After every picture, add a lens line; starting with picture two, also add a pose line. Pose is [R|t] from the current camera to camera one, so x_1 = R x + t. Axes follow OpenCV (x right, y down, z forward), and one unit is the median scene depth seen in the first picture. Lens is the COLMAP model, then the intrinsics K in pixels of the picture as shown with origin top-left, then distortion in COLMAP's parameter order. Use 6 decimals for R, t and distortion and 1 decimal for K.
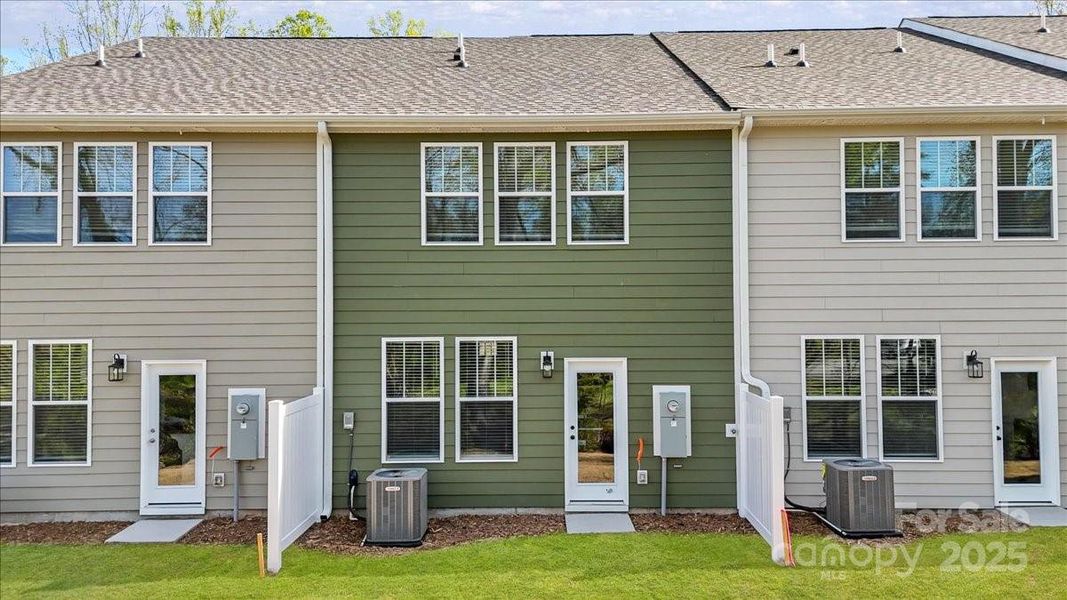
lens RADIAL K [[762.3, 0, 533.7], [0, 762.3, 299.8], [0, 0, 1]] dist [0.048836, 0.002115]
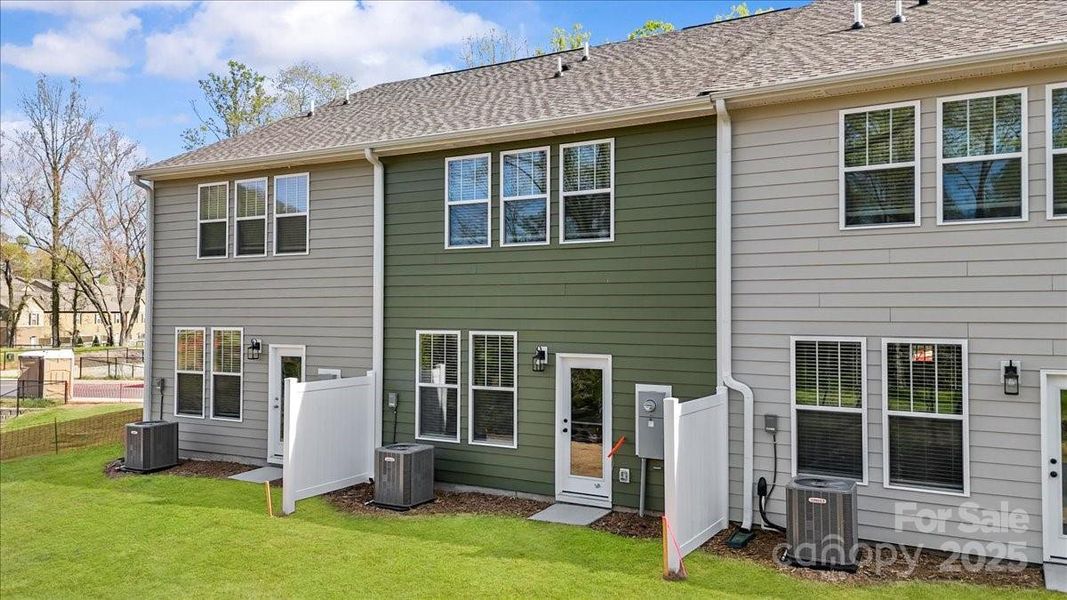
lens RADIAL K [[839.8, 0, 531.9], [0, 839.8, 296.9], [0, 0, 1]] dist [0.074865, -0.021617]
pose [[0.860569, -0.002245, -0.509330, 0.591583], [0.003959, 0.999990, 0.002282, -0.003056], [0.509319, -0.003980, 0.860568, -0.002456]]
